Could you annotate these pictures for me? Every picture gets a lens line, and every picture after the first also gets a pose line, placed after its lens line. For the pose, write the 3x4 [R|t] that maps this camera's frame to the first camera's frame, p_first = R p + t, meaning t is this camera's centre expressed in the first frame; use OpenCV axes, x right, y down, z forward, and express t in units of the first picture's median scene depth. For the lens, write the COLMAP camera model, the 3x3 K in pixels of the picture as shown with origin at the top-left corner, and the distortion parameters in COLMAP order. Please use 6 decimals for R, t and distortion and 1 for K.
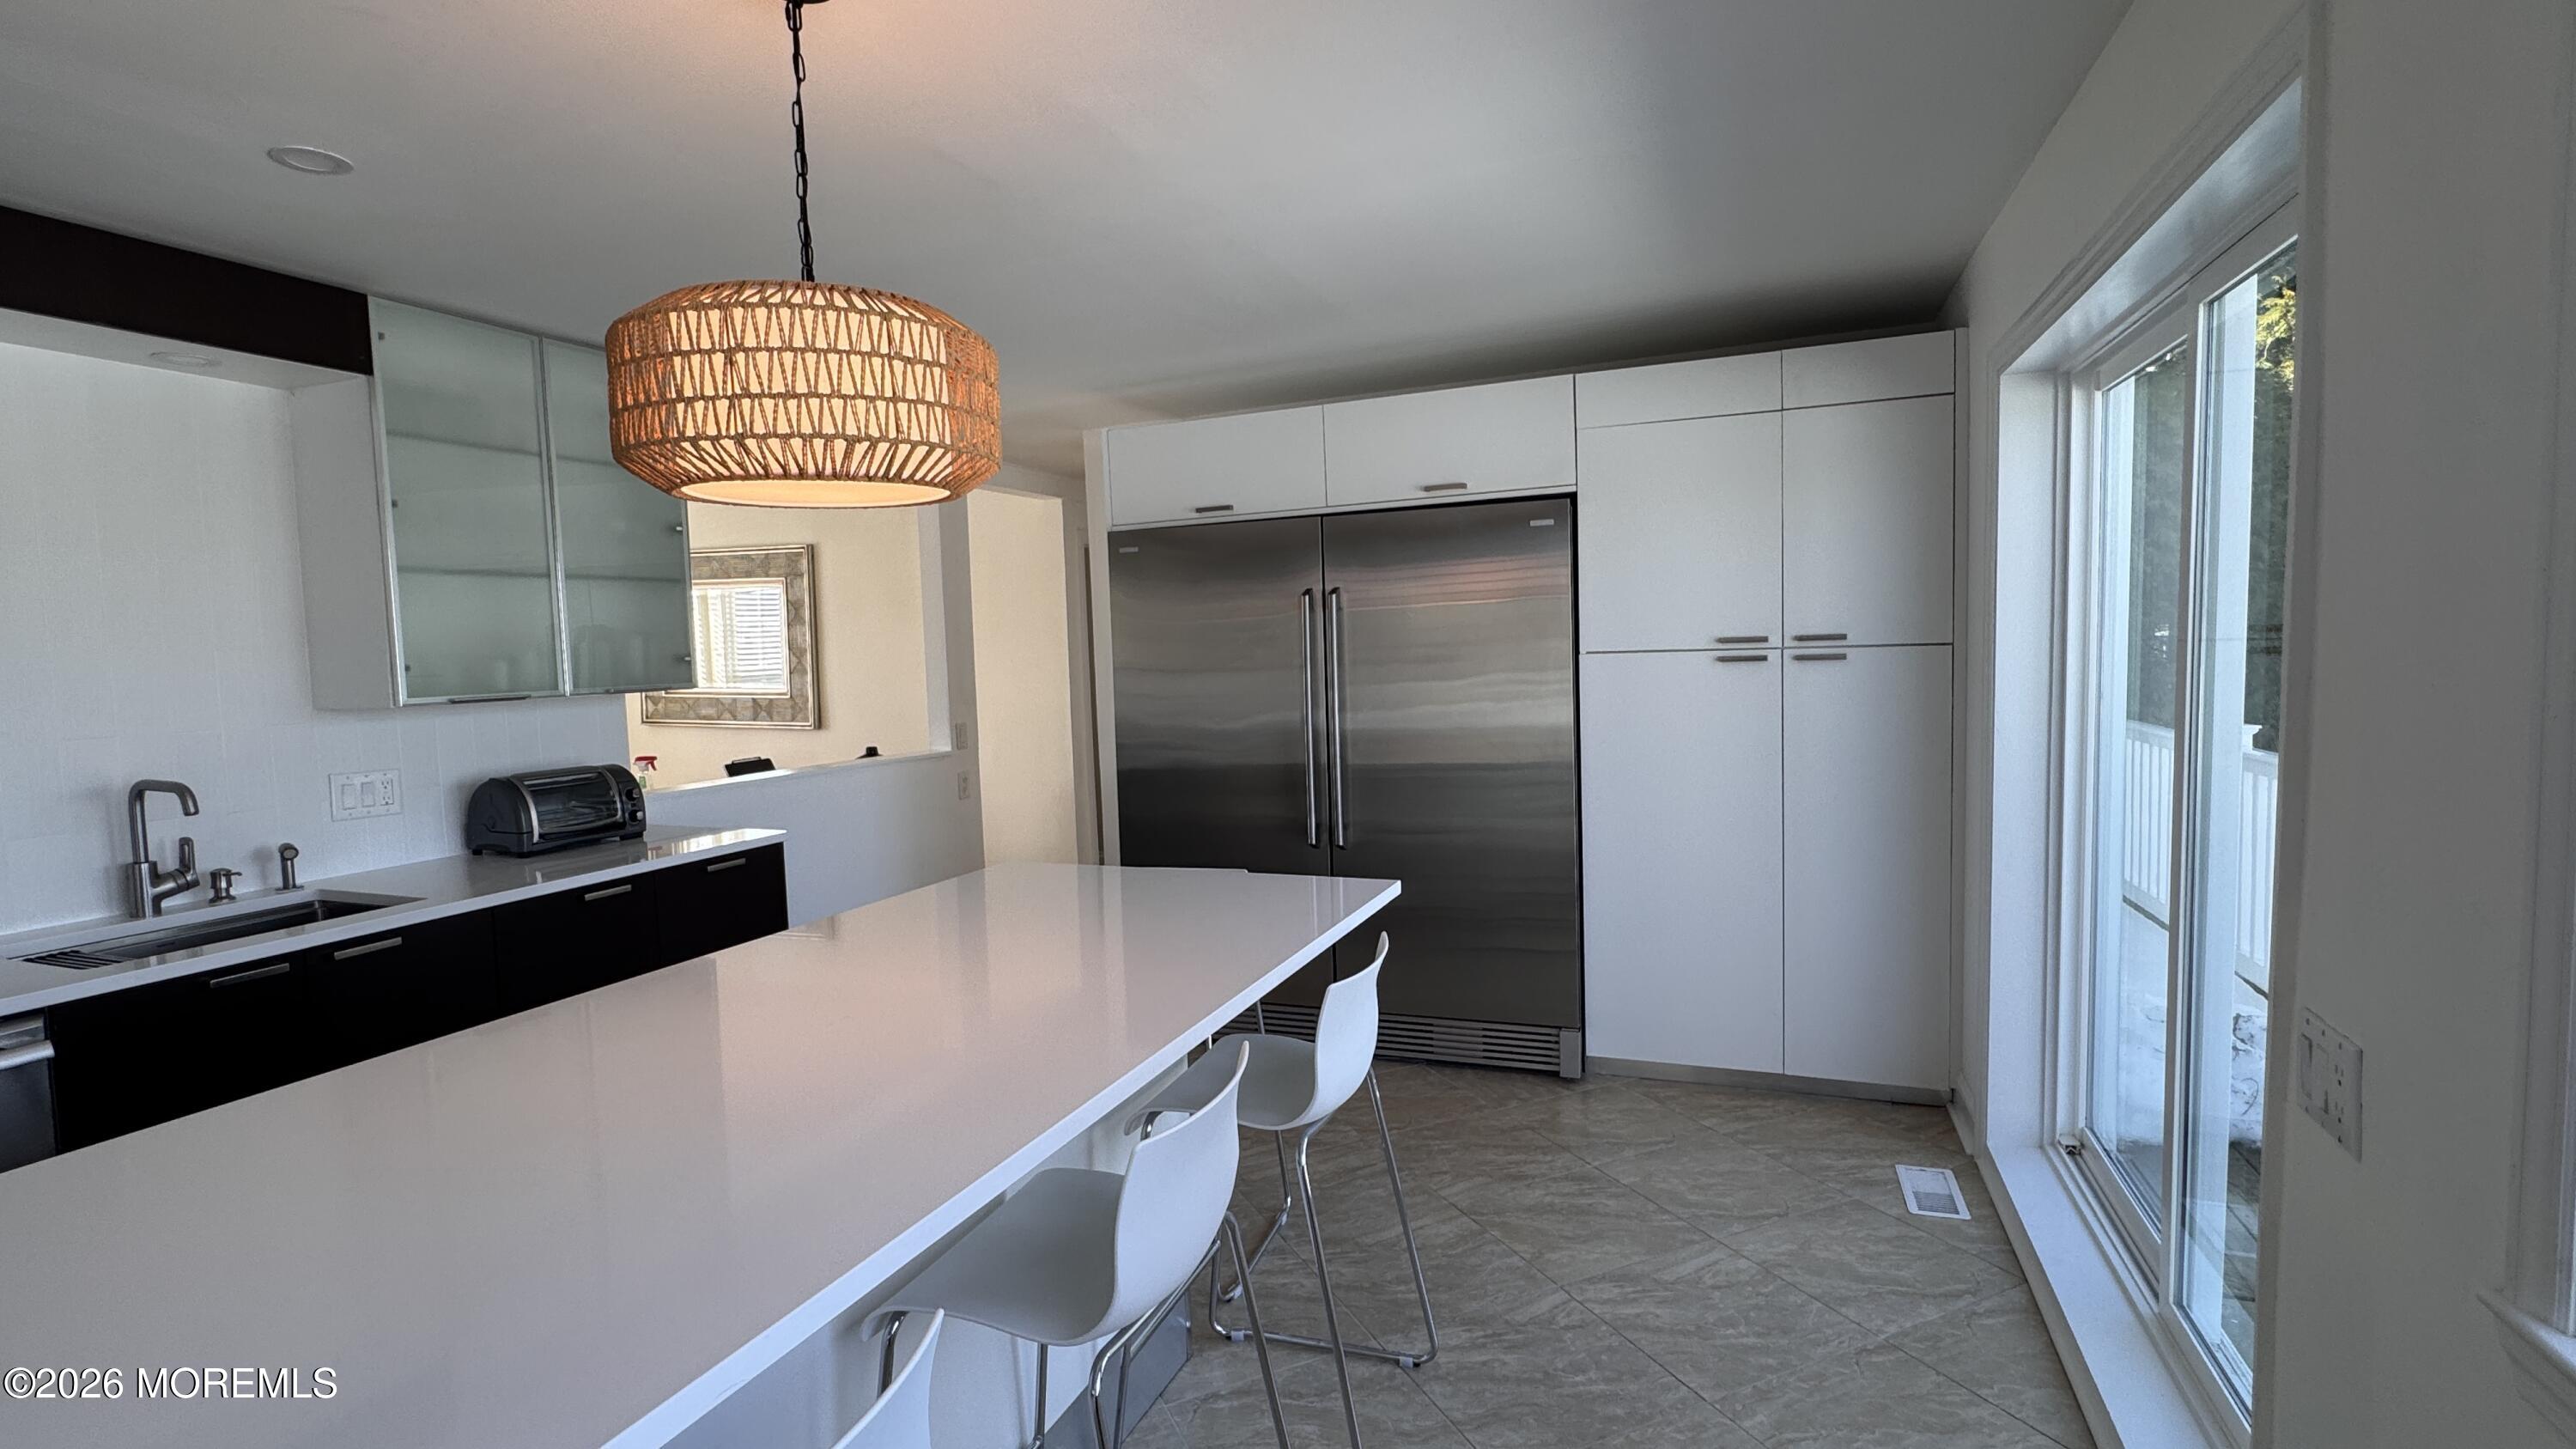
lens RADIAL K [[1194.0, 0, 1284.7], [0, 1194.0, 717.4], [0, 0, 1]] dist [-0.002698, -0.000091]
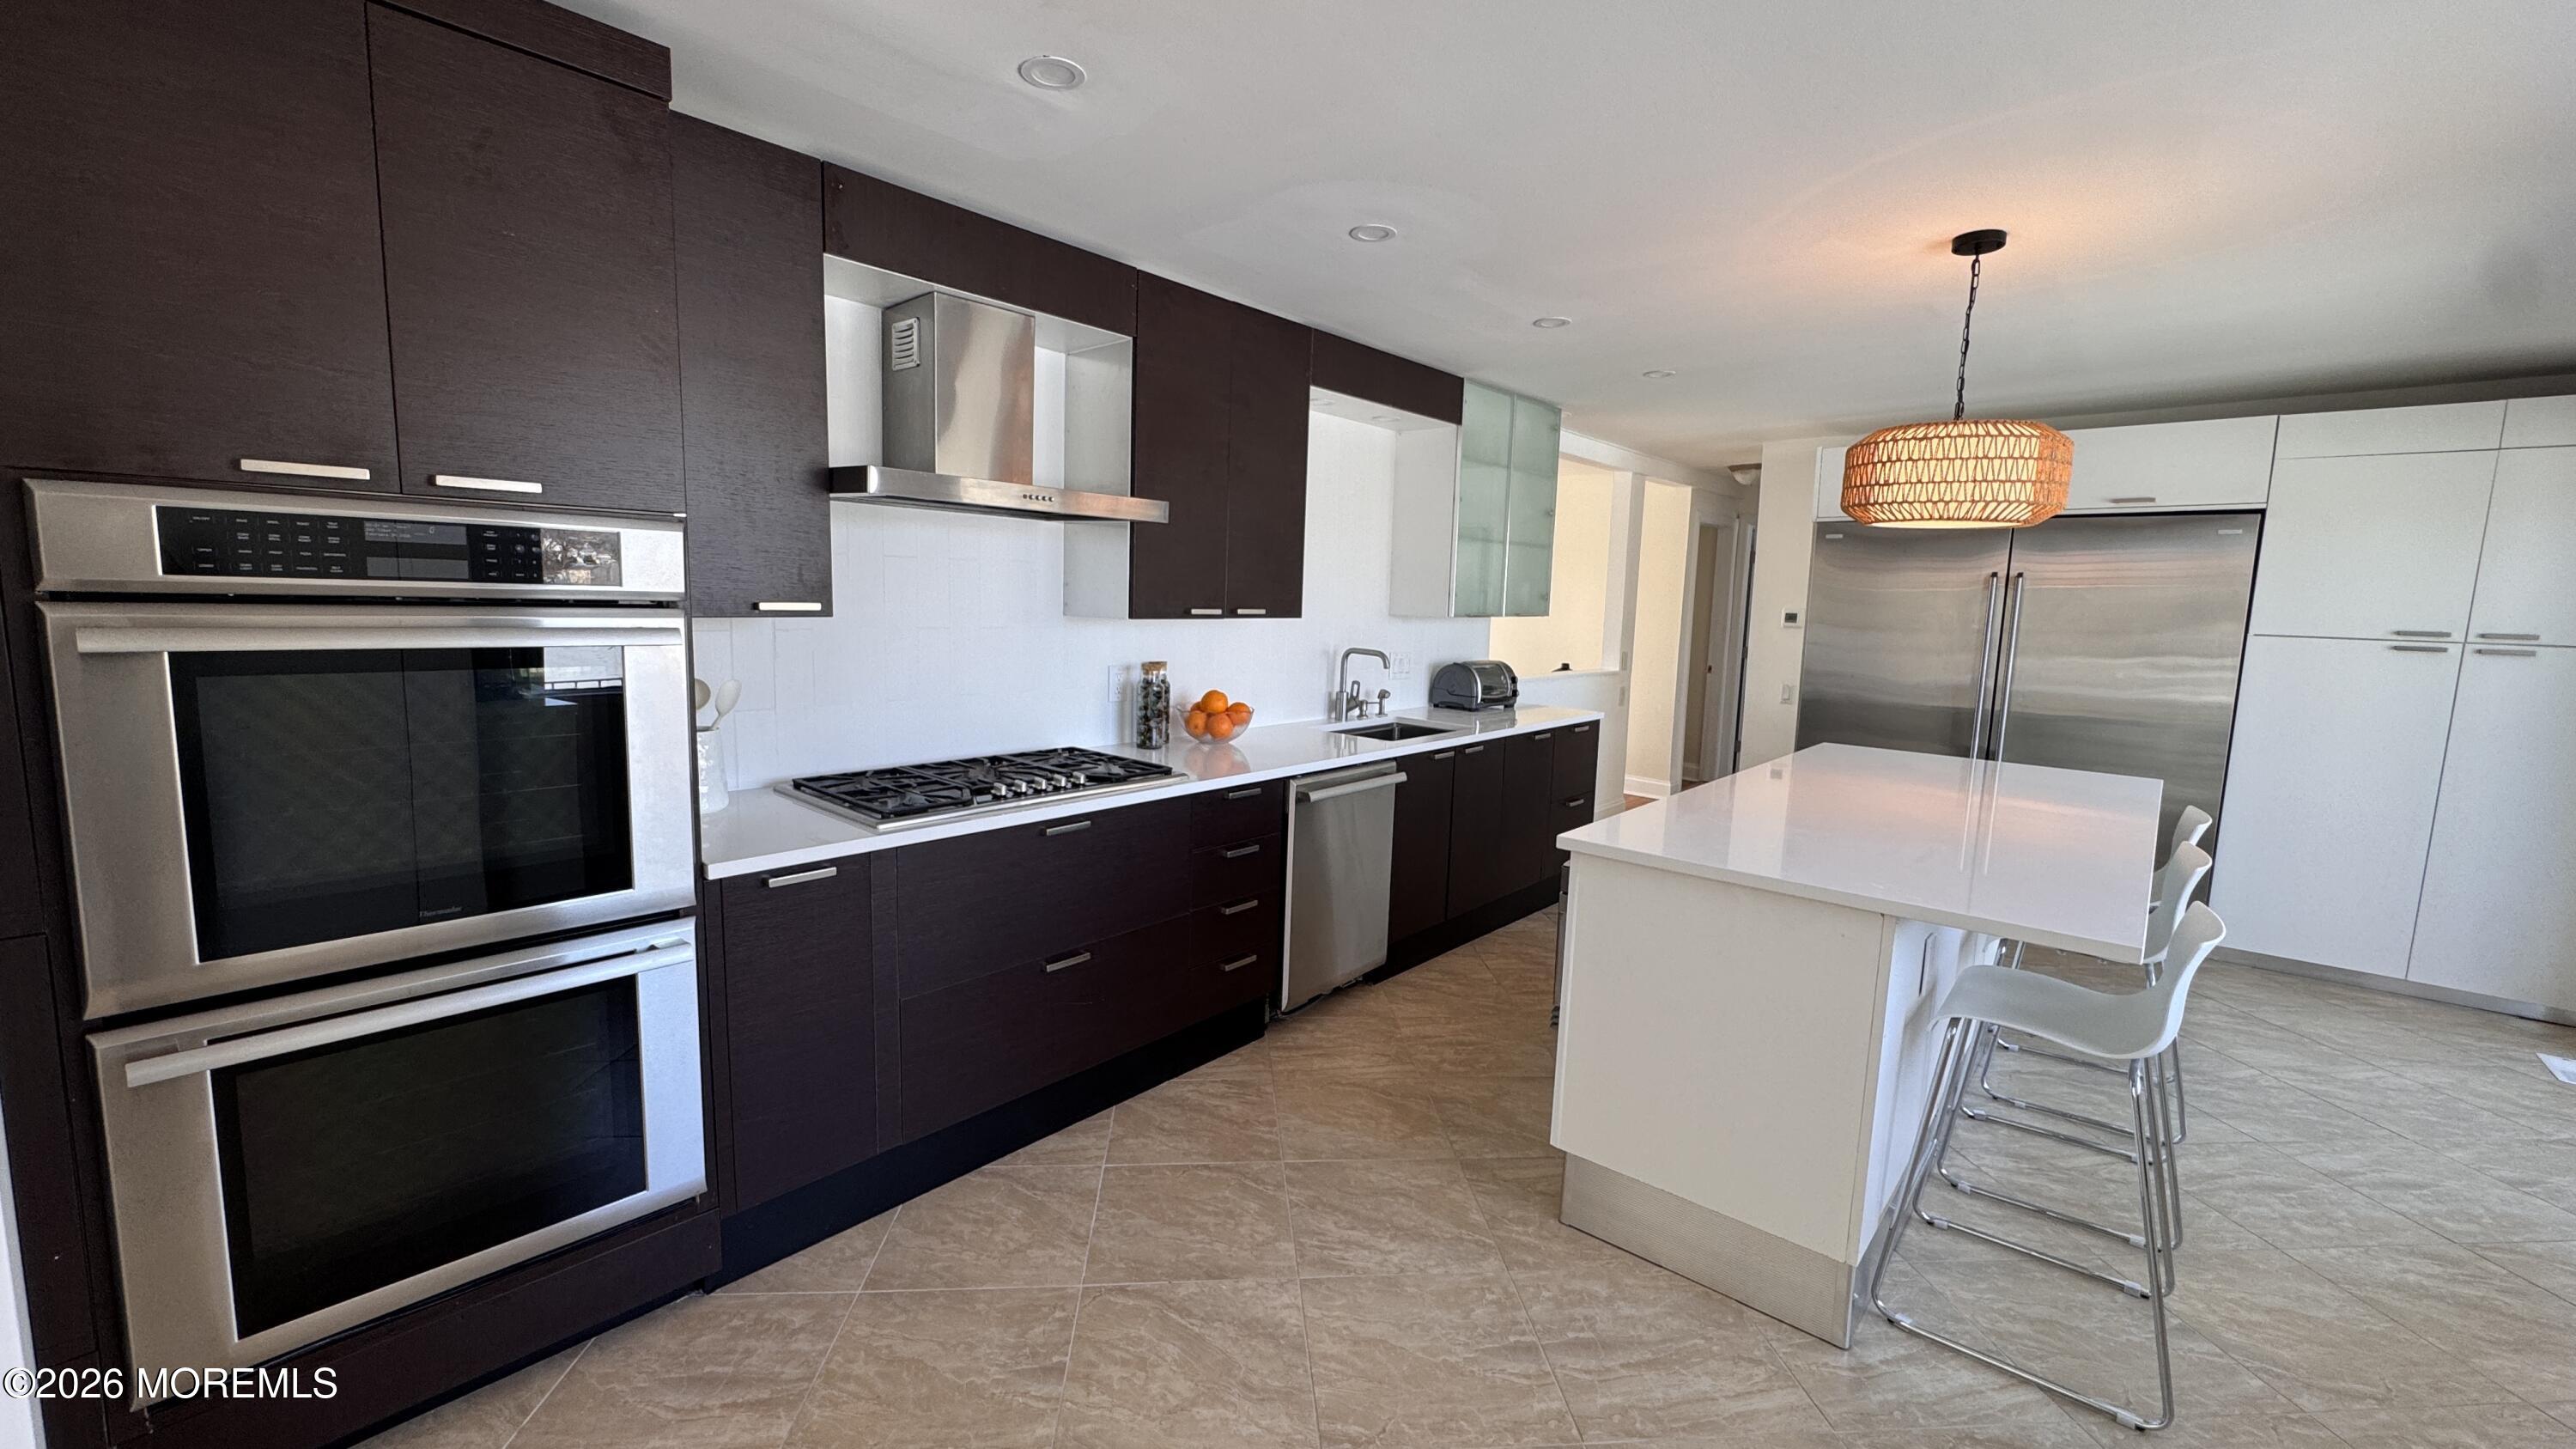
lens RADIAL K [[1036.3, 0, 1285.6], [0, 1036.3, 720.9], [0, 0, 1]] dist [-0.001271, 0.000729]
pose [[0.941357, 0.099591, -0.322379, -0.418528], [-0.078881, 0.993928, 0.076713, 0.040045], [0.328062, -0.046785, 0.943497, -0.462073]]
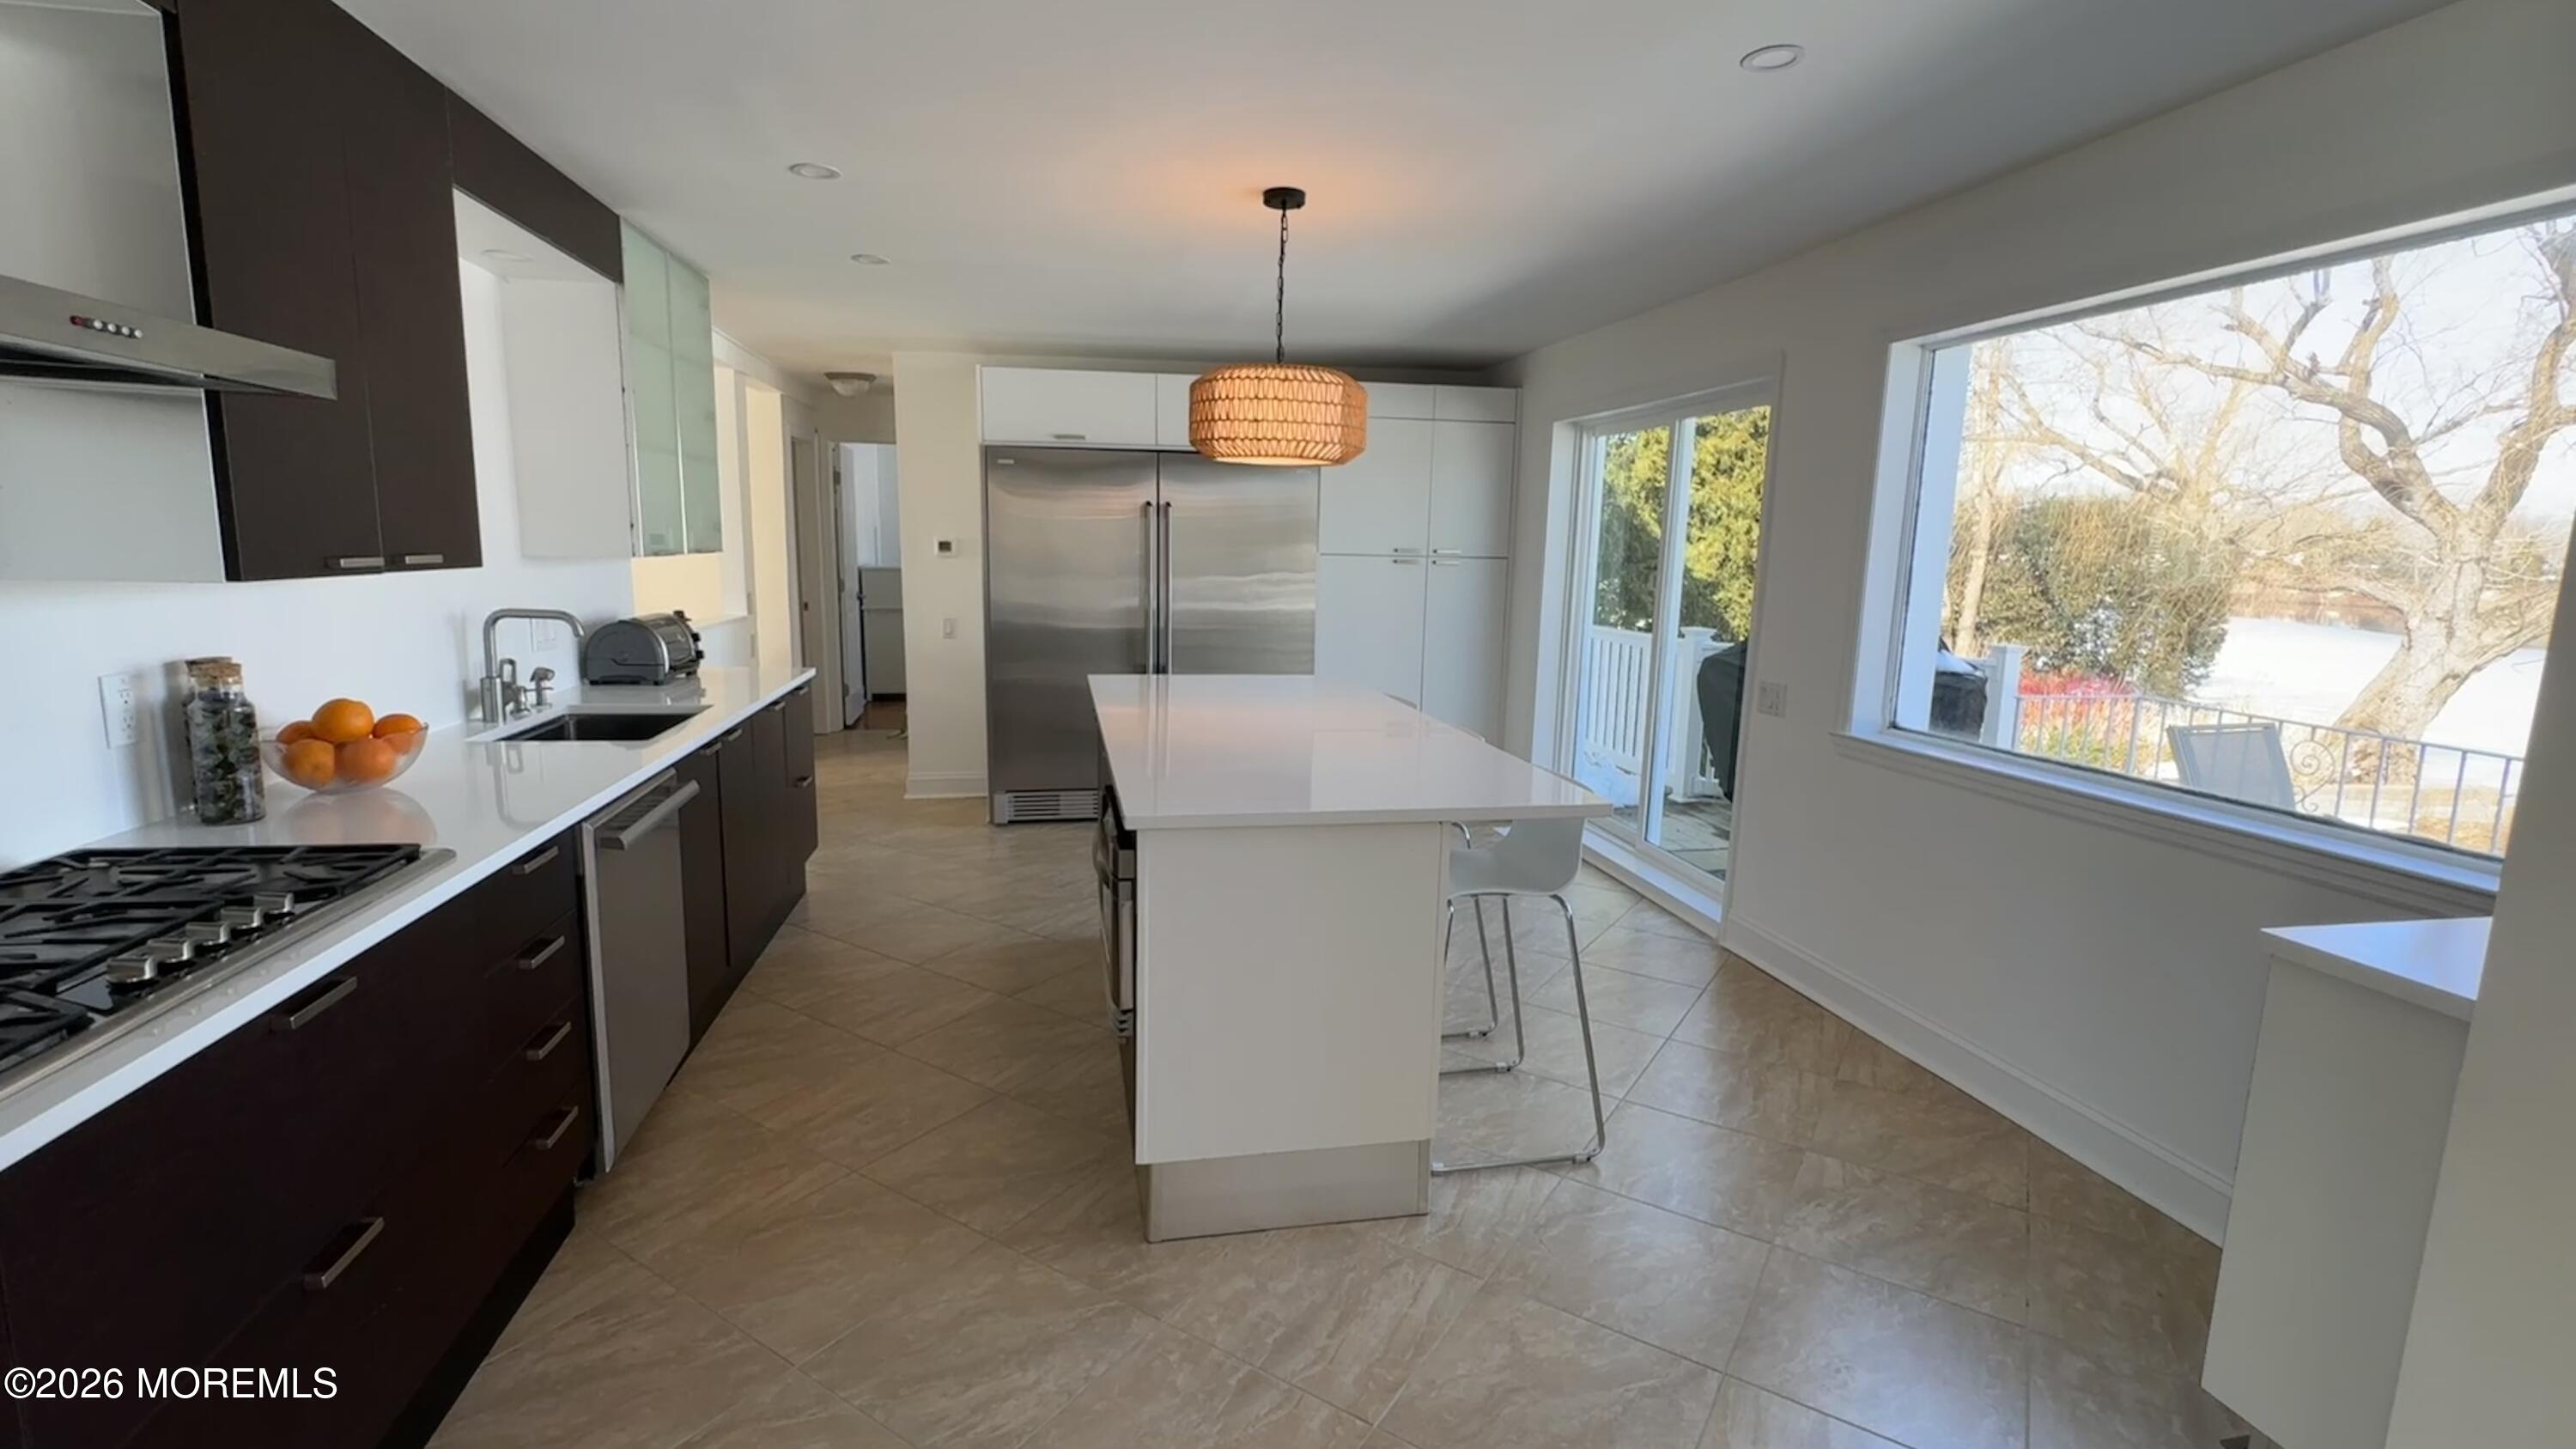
lens RADIAL K [[1143.9, 0, 1290.6], [0, 1143.9, 715.3], [0, 0, 1]] dist [0.000771, 0.000272]
pose [[0.836233, -0.034016, 0.547318, -0.746810], [-0.013430, 0.996504, 0.082454, 0.042923], [-0.548210, -0.076301, 0.832853, -0.344133]]
